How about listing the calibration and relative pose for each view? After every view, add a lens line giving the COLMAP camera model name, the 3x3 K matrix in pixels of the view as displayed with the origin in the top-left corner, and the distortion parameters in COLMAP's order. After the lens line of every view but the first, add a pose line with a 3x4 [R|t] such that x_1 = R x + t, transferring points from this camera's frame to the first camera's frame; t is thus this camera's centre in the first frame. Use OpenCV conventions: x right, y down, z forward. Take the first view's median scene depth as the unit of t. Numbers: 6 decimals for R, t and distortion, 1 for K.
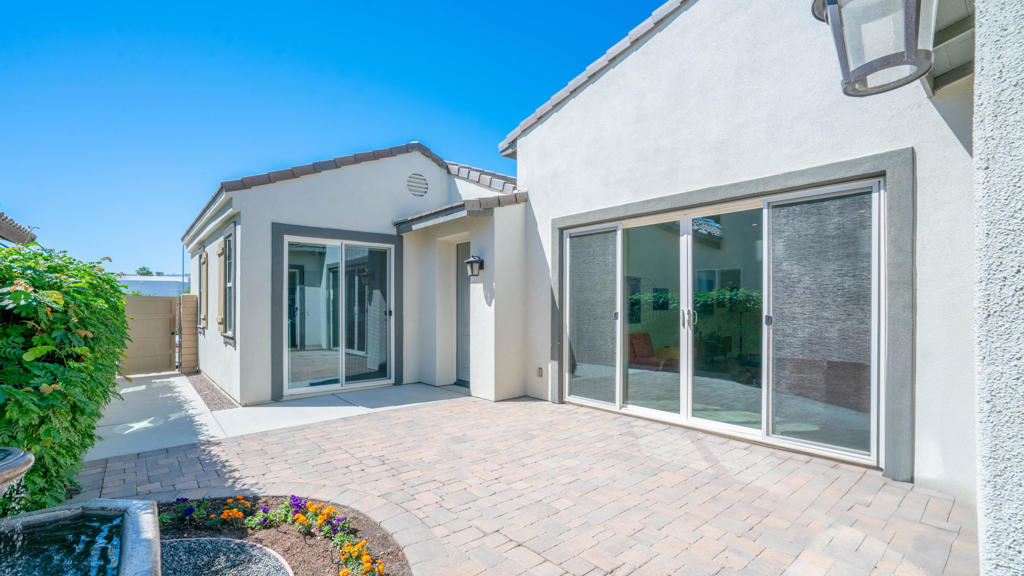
lens RADIAL K [[467.6, 0, 515.0], [0, 467.6, 294.8], [0, 0, 1]] dist [-0.000864, 0.000052]
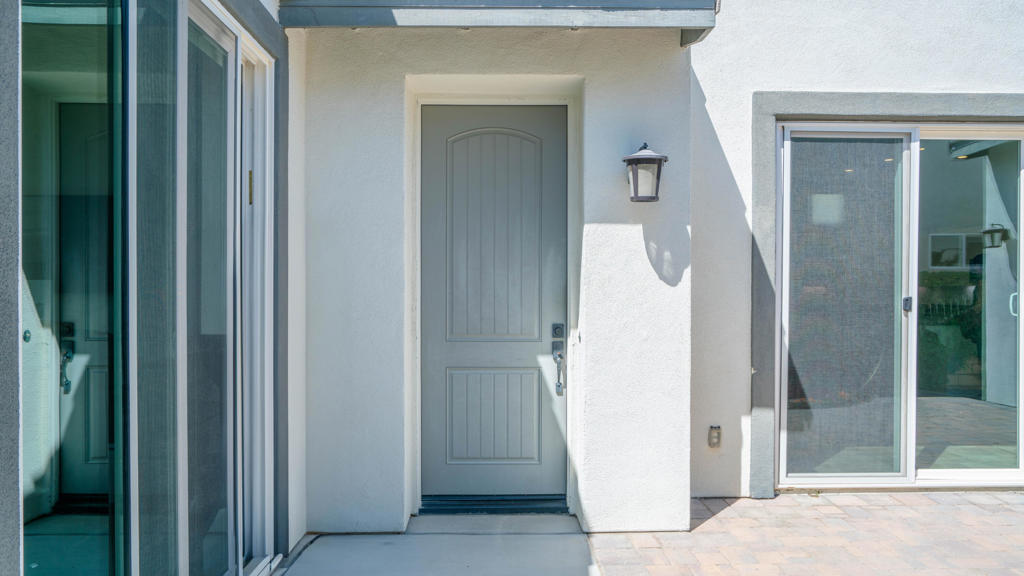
lens RADIAL K [[705.3, 0, 512.0], [0, 705.3, 288.0], [0, 0, 1]] dist [-0.000442, 0.001039]
pose [[0.617750, -0.002189, 0.786371, -0.667819], [-0.020823, 0.999600, 0.019141, 0.020179], [-0.786098, -0.028199, 0.617458, 0.852425]]
